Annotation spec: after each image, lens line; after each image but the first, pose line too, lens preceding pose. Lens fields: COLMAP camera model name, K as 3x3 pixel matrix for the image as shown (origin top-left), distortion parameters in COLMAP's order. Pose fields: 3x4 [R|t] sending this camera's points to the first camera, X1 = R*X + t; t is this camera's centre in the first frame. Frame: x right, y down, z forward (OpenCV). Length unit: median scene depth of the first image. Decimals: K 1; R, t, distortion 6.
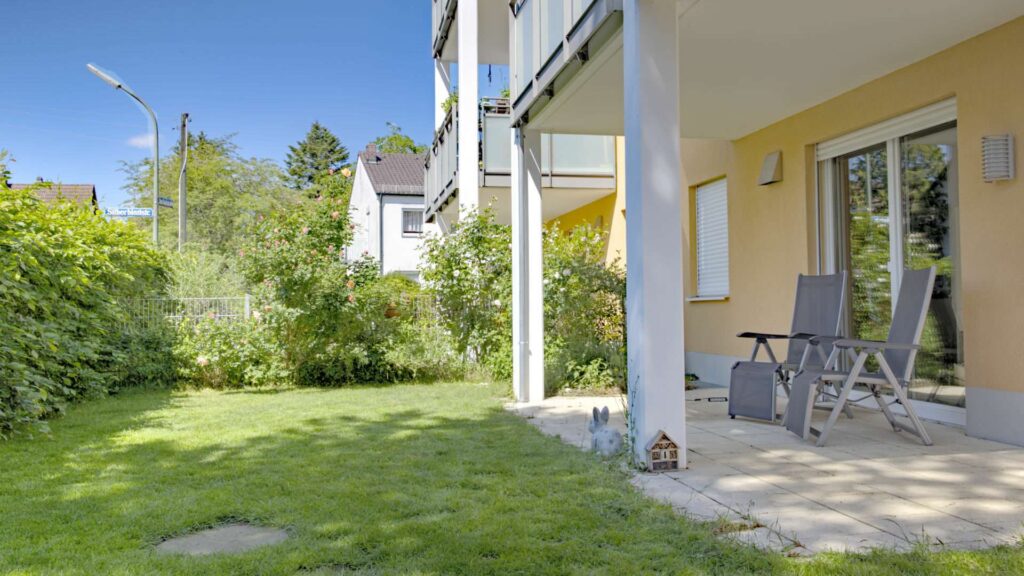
lens RADIAL K [[926.8, 0, 511.8], [0, 926.8, 288.0], [0, 0, 1]] dist [-0.007900, -0.000861]
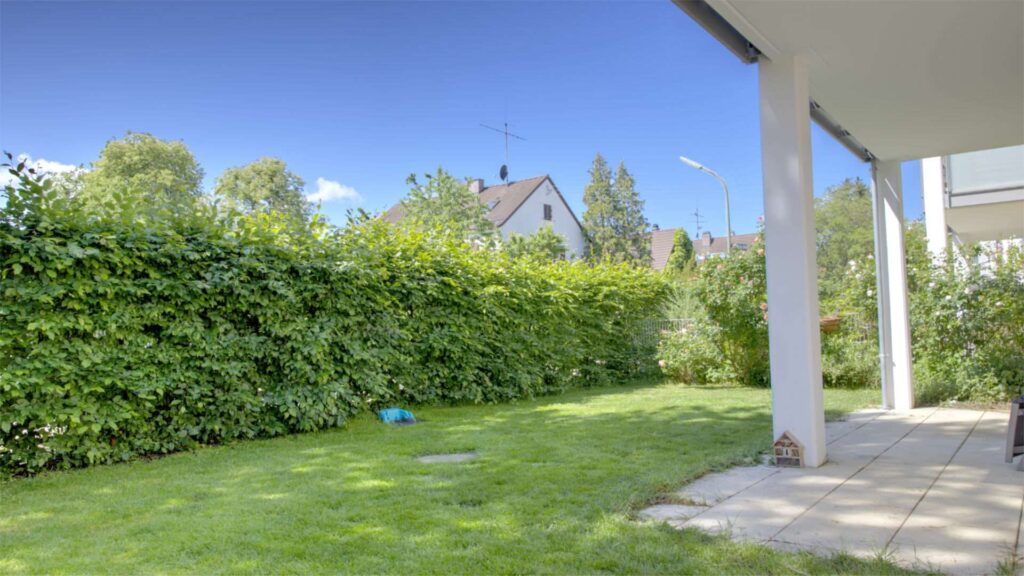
lens RADIAL K [[763.5, 0, 511.6], [0, 763.5, 287.2], [0, 0, 1]] dist [0.001774, 0.001415]
pose [[0.609097, -0.051471, -0.791424, 0.440392], [0.031552, 0.998674, -0.040667, 0.001438], [0.792468, -0.000201, 0.609914, 0.088912]]
